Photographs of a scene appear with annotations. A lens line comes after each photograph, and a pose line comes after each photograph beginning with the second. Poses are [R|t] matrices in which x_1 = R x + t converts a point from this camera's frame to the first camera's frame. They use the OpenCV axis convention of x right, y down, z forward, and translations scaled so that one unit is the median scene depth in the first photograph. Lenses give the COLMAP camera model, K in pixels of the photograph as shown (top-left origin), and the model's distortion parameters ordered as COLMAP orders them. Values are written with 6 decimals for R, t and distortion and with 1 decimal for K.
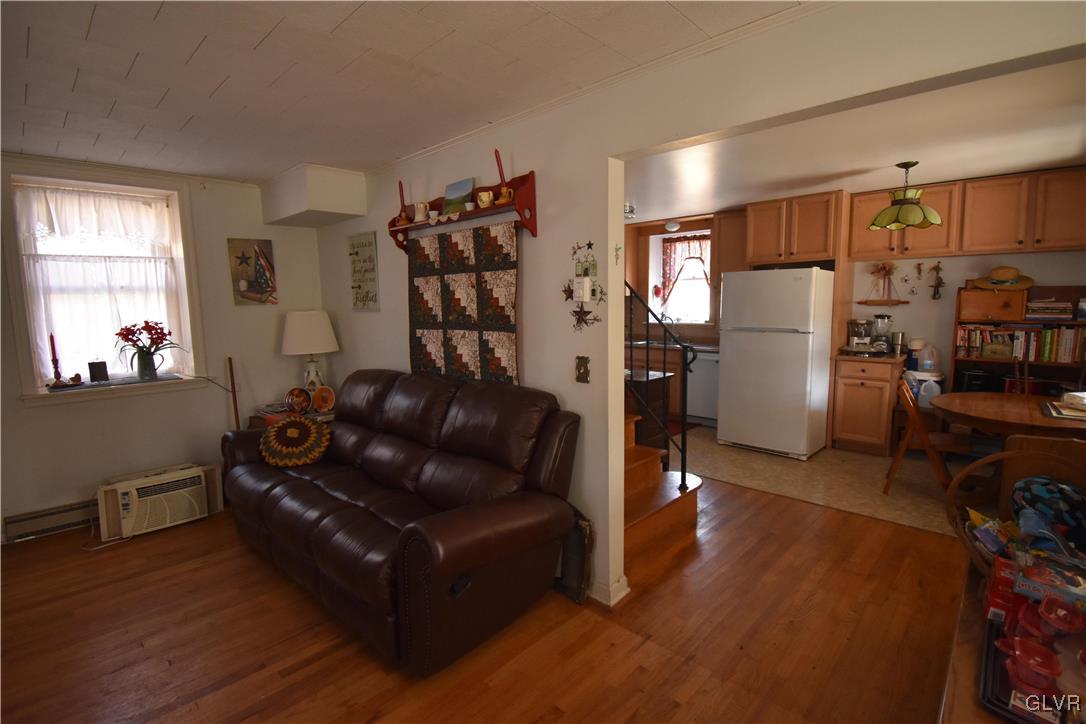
lens RADIAL K [[506.9, 0, 543.0], [0, 506.9, 362.0], [0, 0, 1]] dist [0.025054, -0.029866]
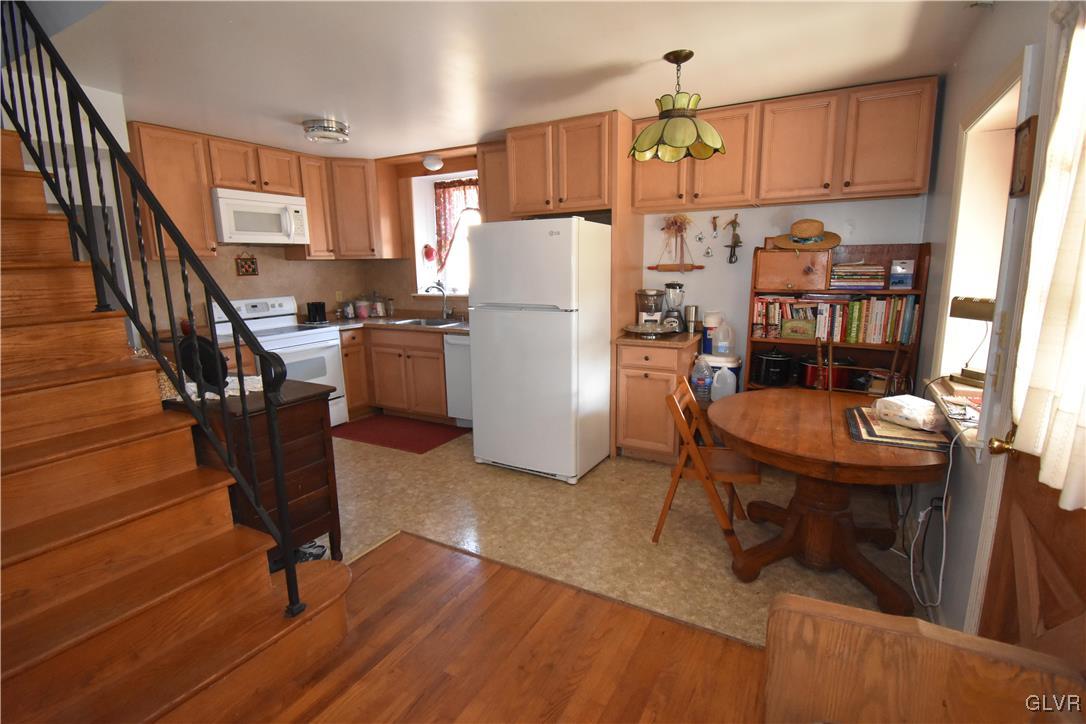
lens RADIAL K [[506.9, 0, 543.0], [0, 506.9, 362.0], [0, 0, 1]] dist [0.025054, -0.029866]
pose [[0.970634, -0.045311, 0.236255, 0.294834], [0.029435, 0.997092, 0.070300, -0.034698], [-0.238754, -0.061281, 0.969145, 0.298828]]
